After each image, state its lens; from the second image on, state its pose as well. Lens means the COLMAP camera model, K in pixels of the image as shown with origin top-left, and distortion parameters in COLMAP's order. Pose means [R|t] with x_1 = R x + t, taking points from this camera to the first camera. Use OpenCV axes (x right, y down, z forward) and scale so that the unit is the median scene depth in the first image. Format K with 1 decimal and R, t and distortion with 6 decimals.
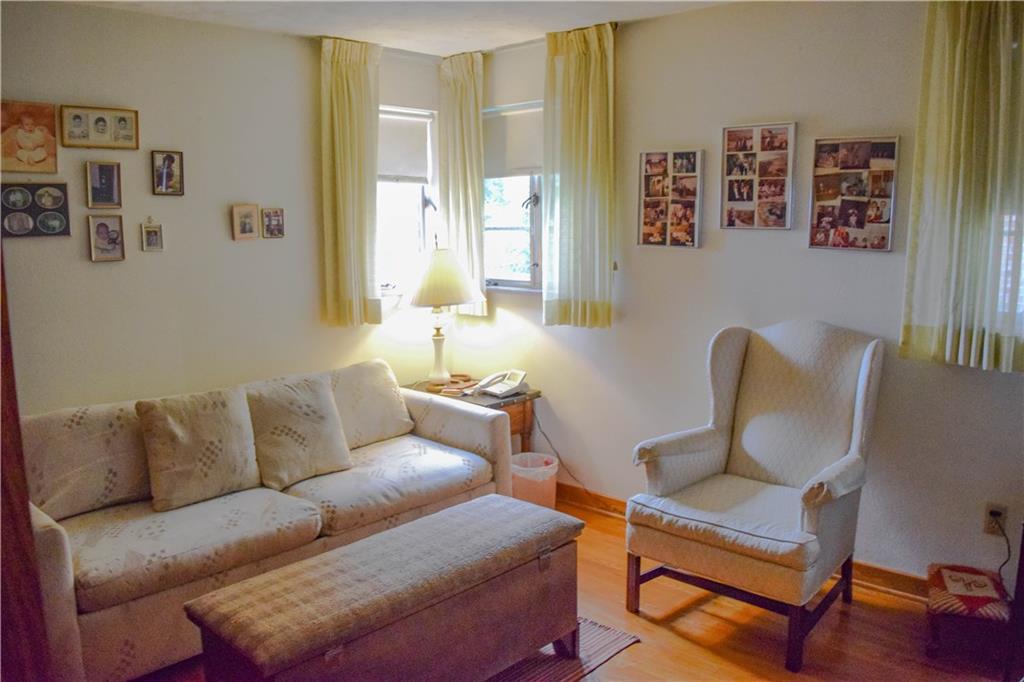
lens RADIAL K [[801.9, 0, 507.7], [0, 801.9, 337.9], [0, 0, 1]] dist [-0.089368, 0.008990]
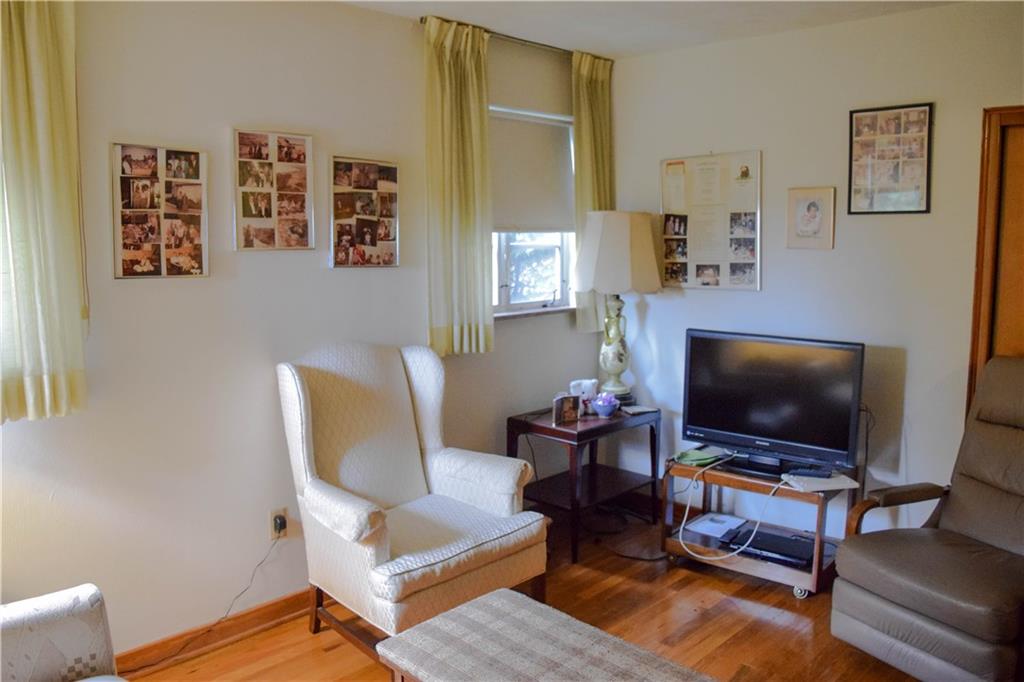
lens RADIAL K [[801.9, 0, 507.7], [0, 801.9, 337.9], [0, 0, 1]] dist [-0.089368, 0.008990]
pose [[0.004309, -0.107953, 0.994147, -0.576365], [0.159435, 0.981513, 0.105890, -0.095108], [-0.987199, 0.158045, 0.021441, 0.754601]]
